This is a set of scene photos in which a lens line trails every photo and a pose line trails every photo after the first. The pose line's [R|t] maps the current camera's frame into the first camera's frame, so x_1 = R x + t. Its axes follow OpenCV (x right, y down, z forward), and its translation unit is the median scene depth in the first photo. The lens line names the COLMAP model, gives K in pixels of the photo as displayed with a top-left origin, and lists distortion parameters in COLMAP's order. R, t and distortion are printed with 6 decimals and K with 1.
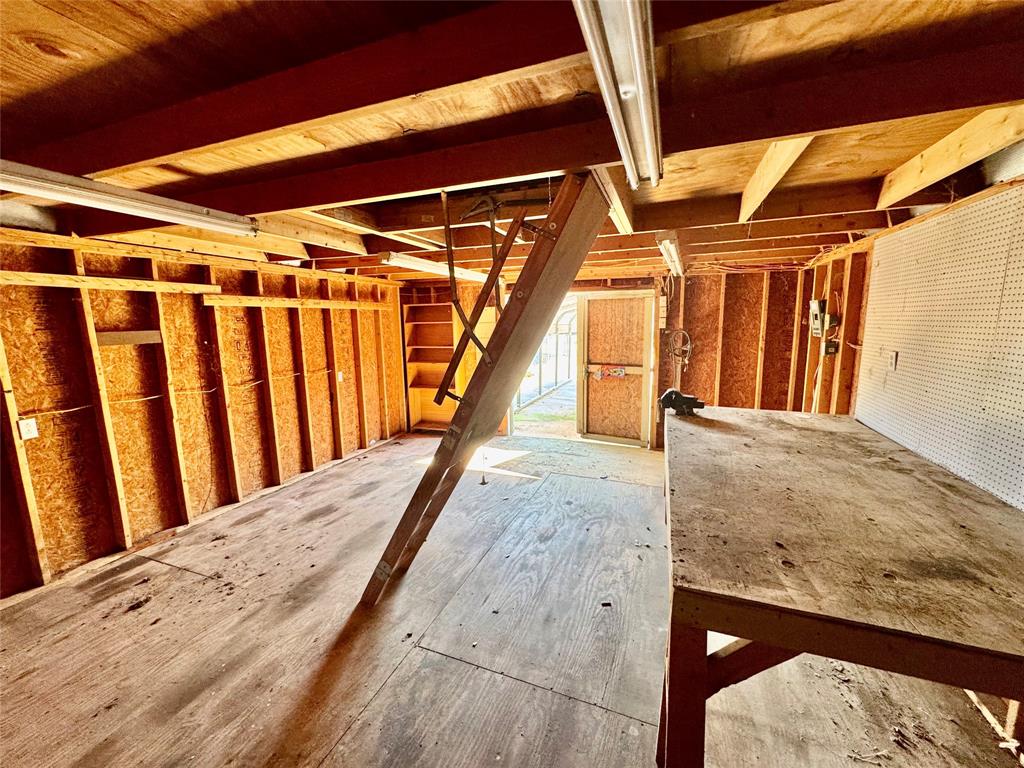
lens RADIAL K [[408.5, 0, 511.5], [0, 408.5, 384.6], [0, 0, 1]] dist [-0.003070, 0.000231]
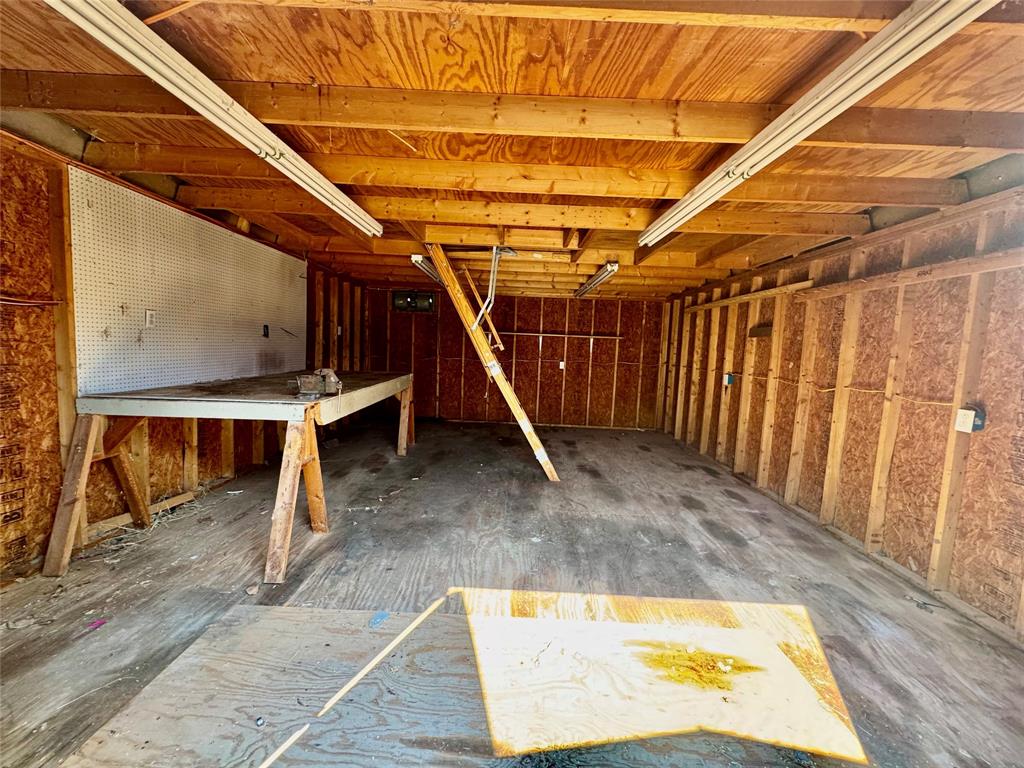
lens RADIAL K [[408.5, 0, 511.5], [0, 408.5, 384.6], [0, 0, 1]] dist [-0.003070, 0.000231]
pose [[-0.935942, 0.011504, -0.351967, 0.302396], [-0.080259, 0.966195, 0.245002, -0.181426], [0.342887, 0.257556, -0.903379, 1.689082]]
